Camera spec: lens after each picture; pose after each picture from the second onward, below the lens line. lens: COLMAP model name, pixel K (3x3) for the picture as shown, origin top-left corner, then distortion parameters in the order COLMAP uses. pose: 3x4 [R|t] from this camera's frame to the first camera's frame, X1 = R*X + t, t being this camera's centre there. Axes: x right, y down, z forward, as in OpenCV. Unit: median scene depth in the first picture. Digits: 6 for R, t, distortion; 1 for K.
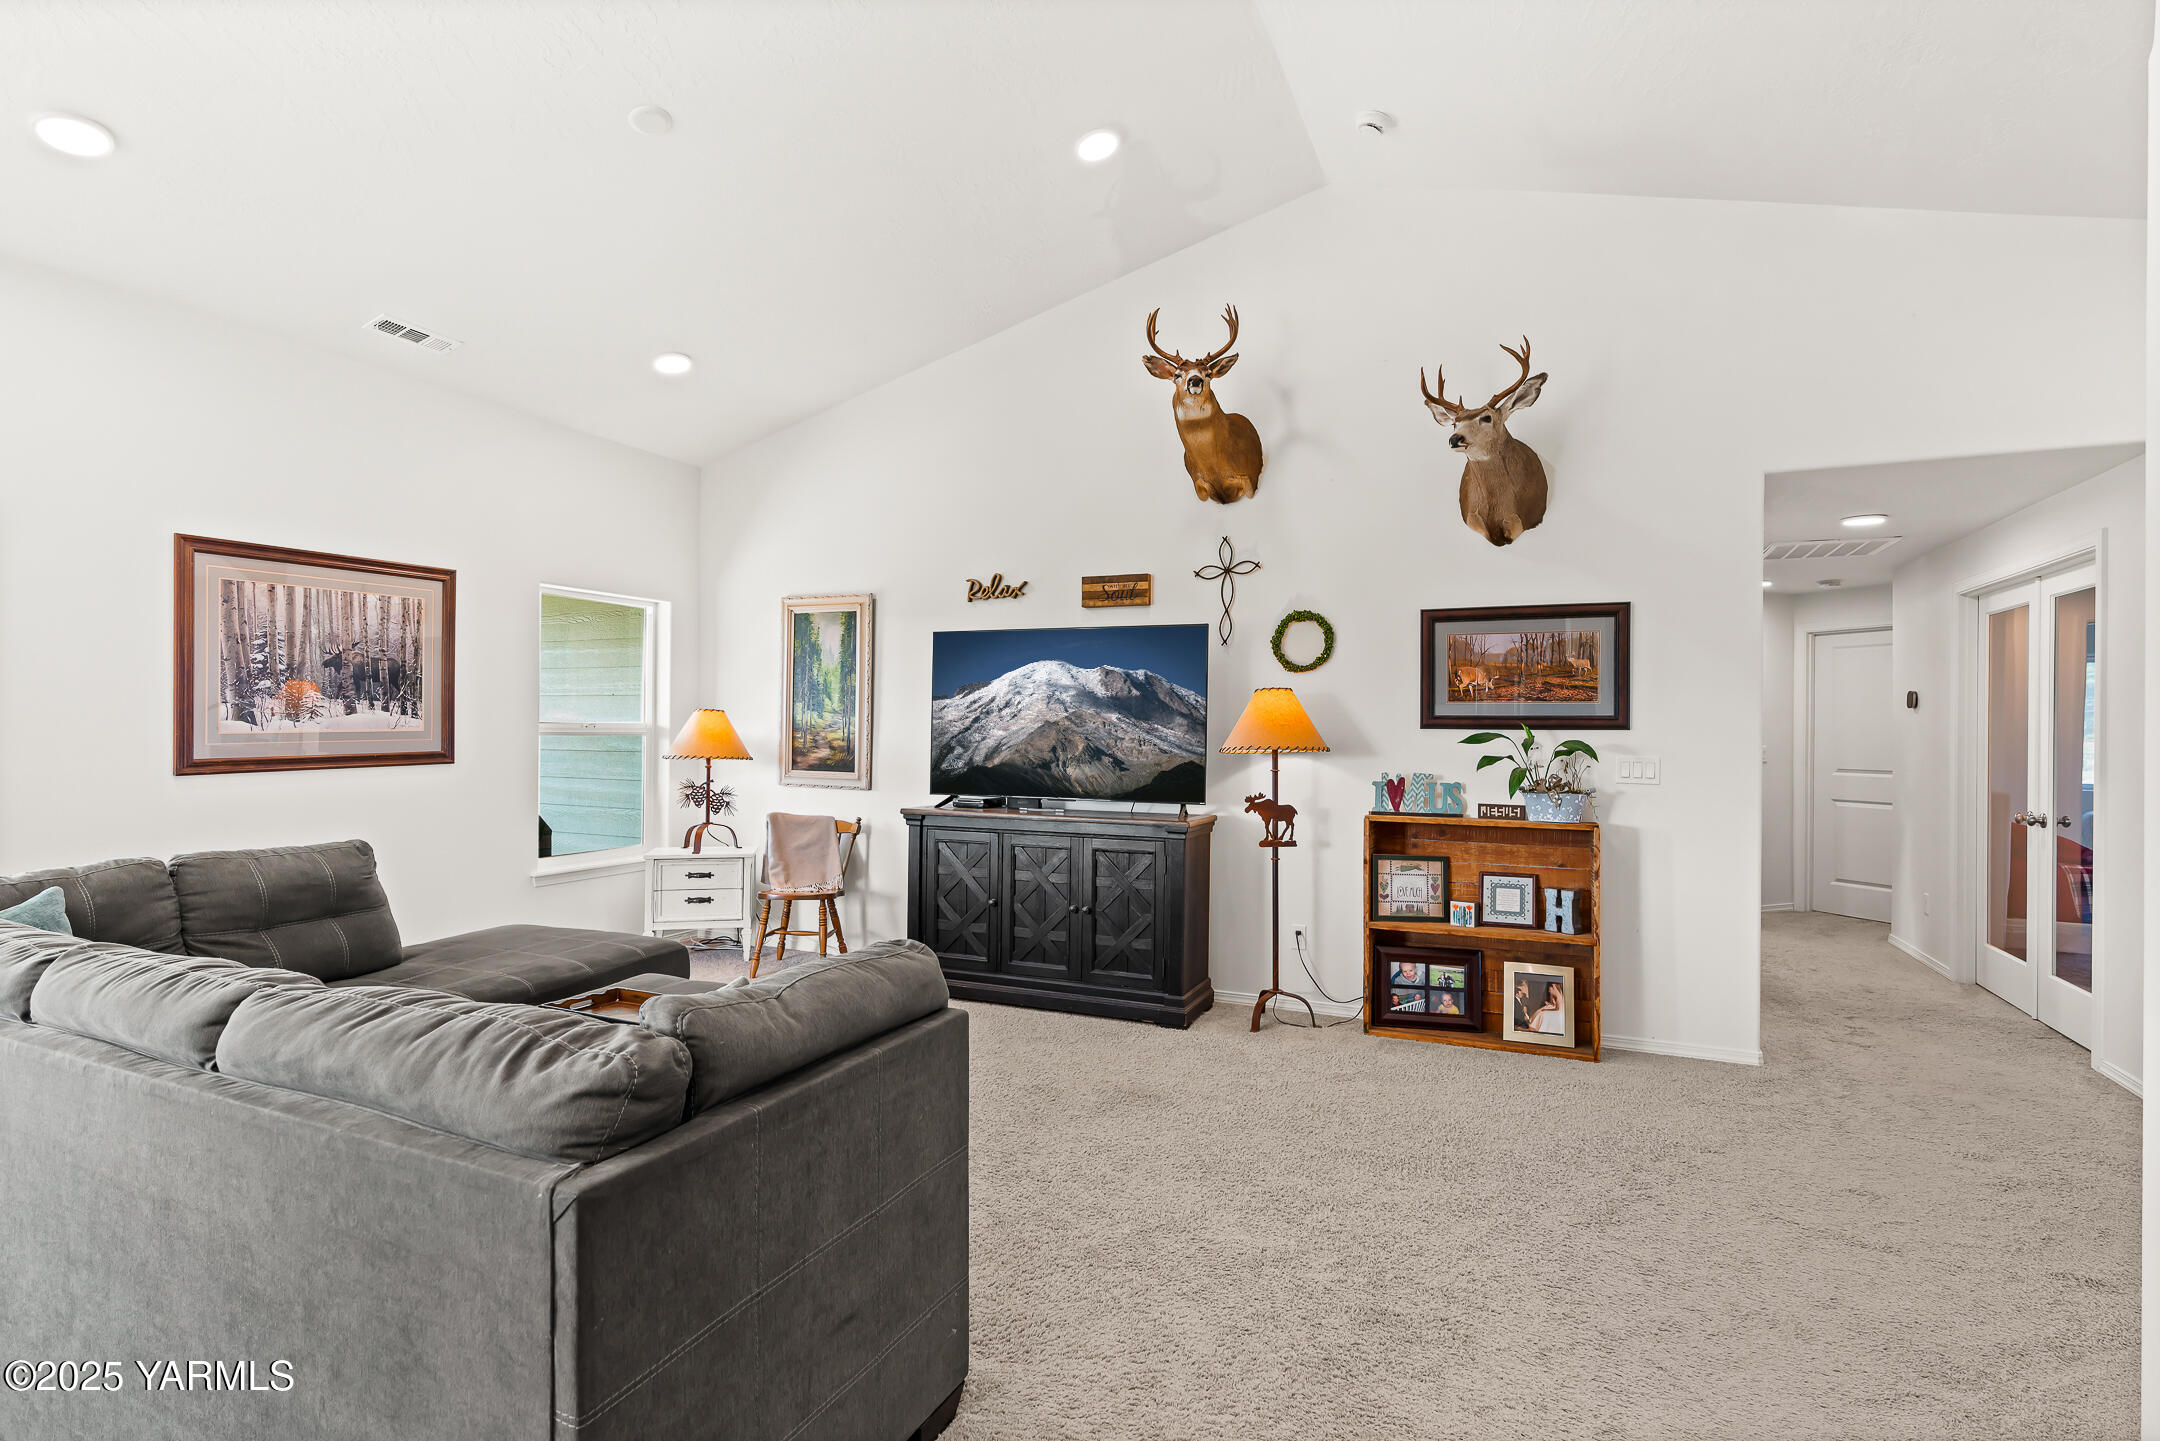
lens RADIAL K [[1065.6, 0, 1077.4], [0, 1065.6, 724.3], [0, 0, 1]] dist [-0.000305, 0.000165]
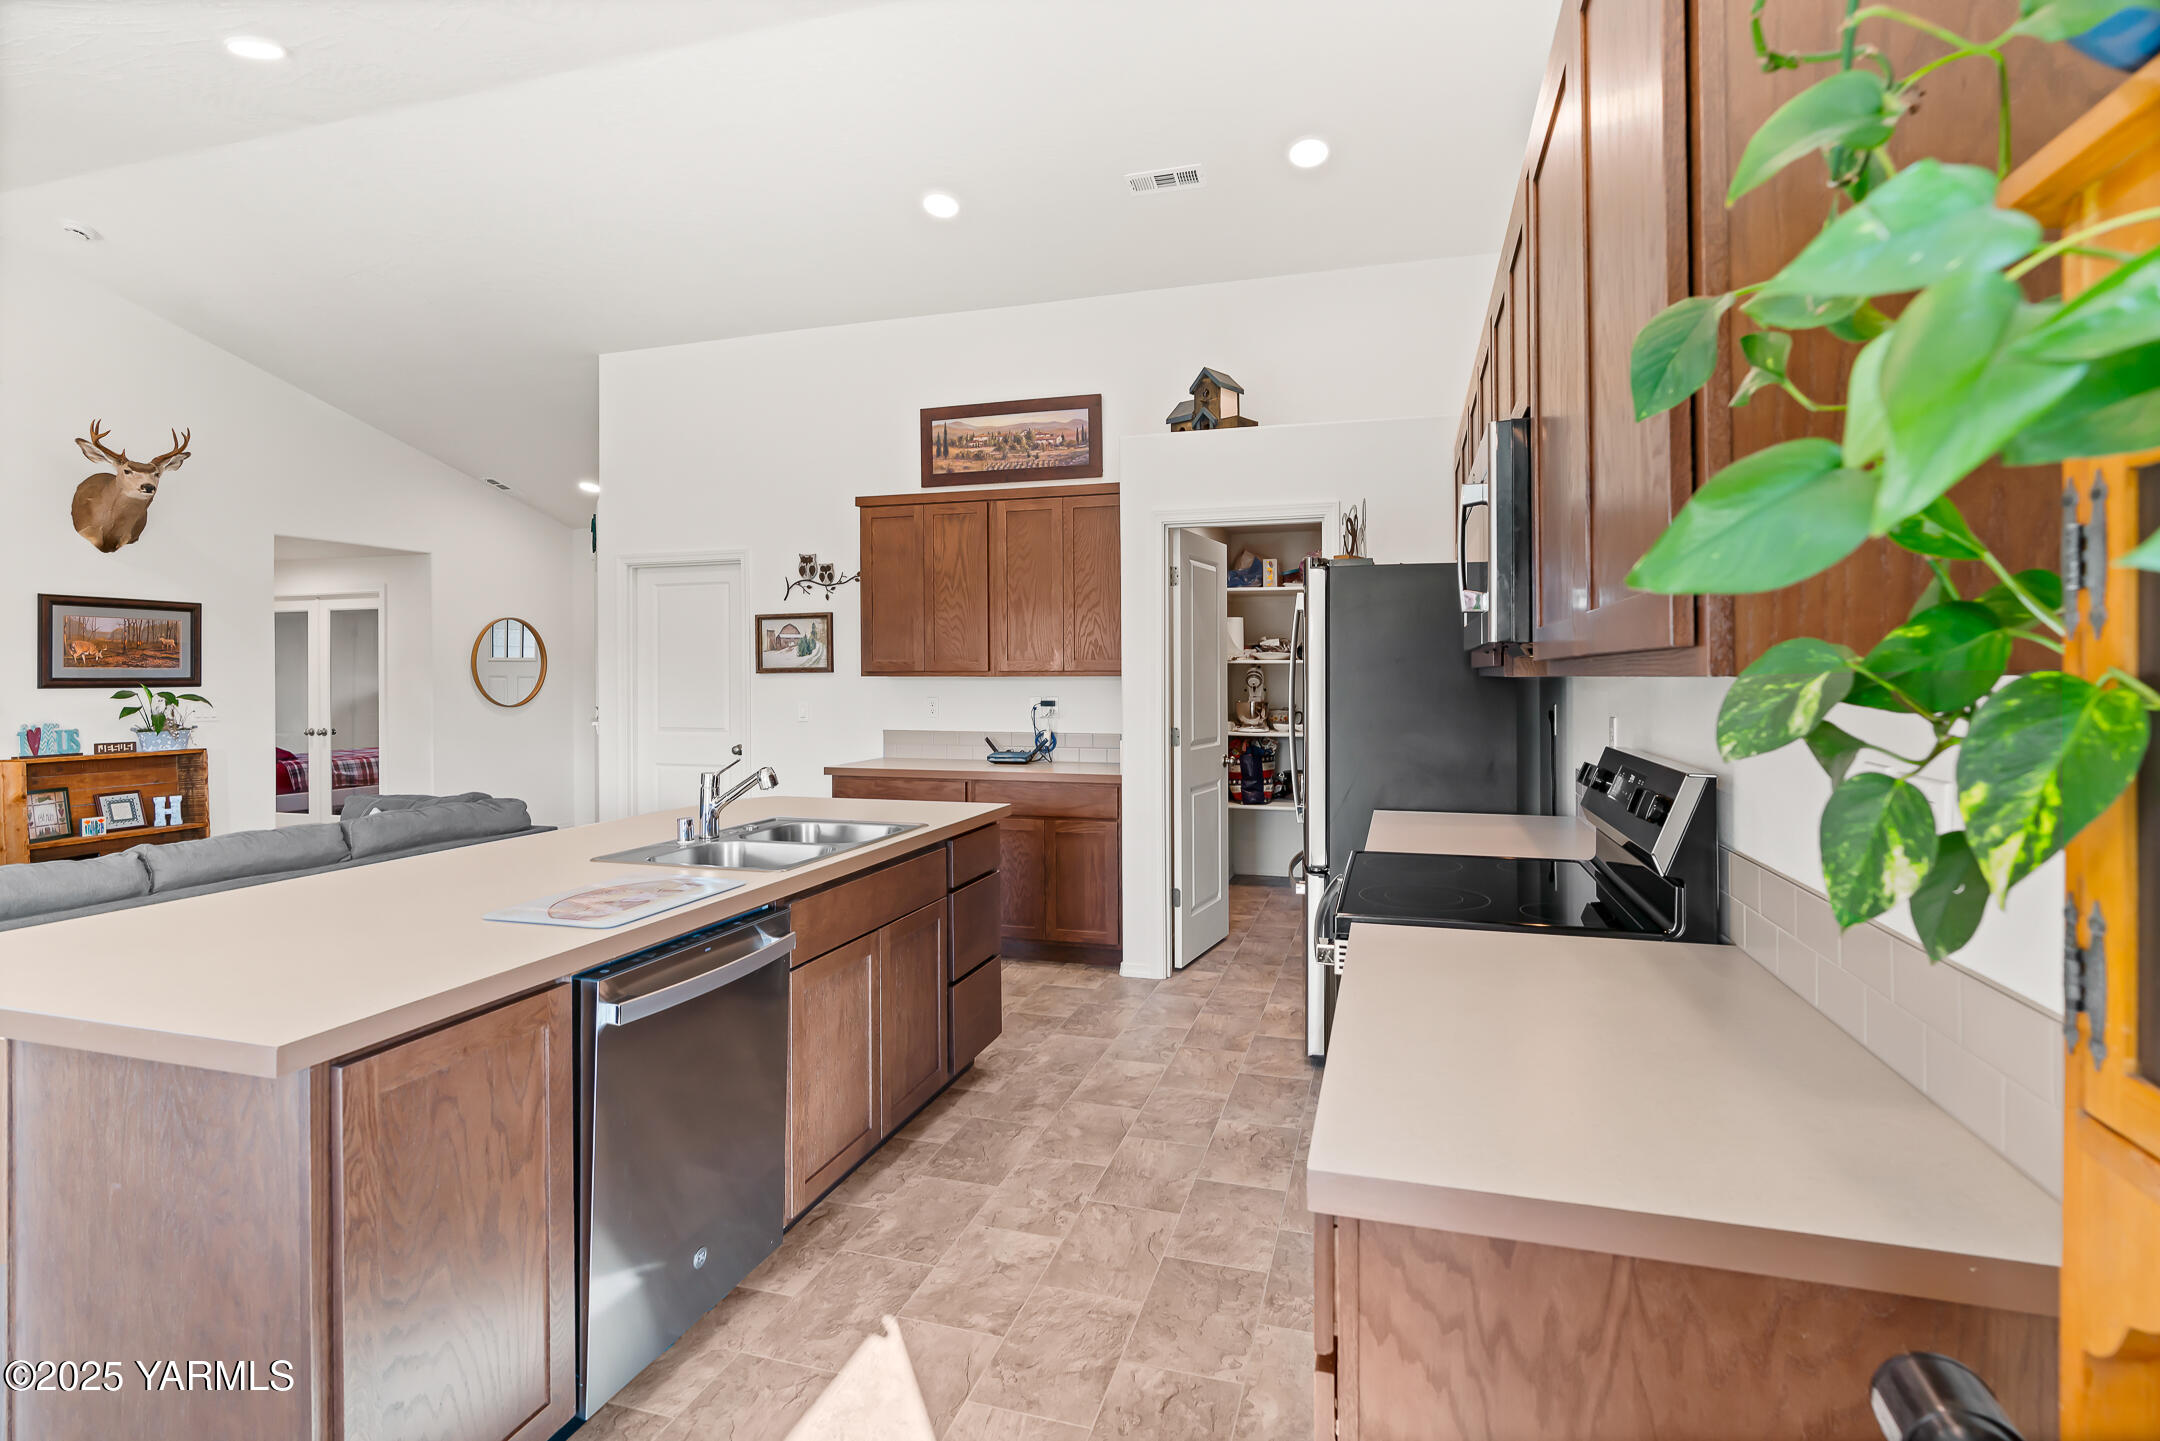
lens RADIAL K [[1065.6, 0, 1084.2], [0, 1065.6, 671.1], [0, 0, 1]] dist [-0.000305, 0.000165]
pose [[-0.137773, -0.003521, 0.990458, -1.139003], [-0.006739, 0.999974, 0.002617, -0.028916], [-0.990441, -0.006314, -0.137793, -0.046330]]
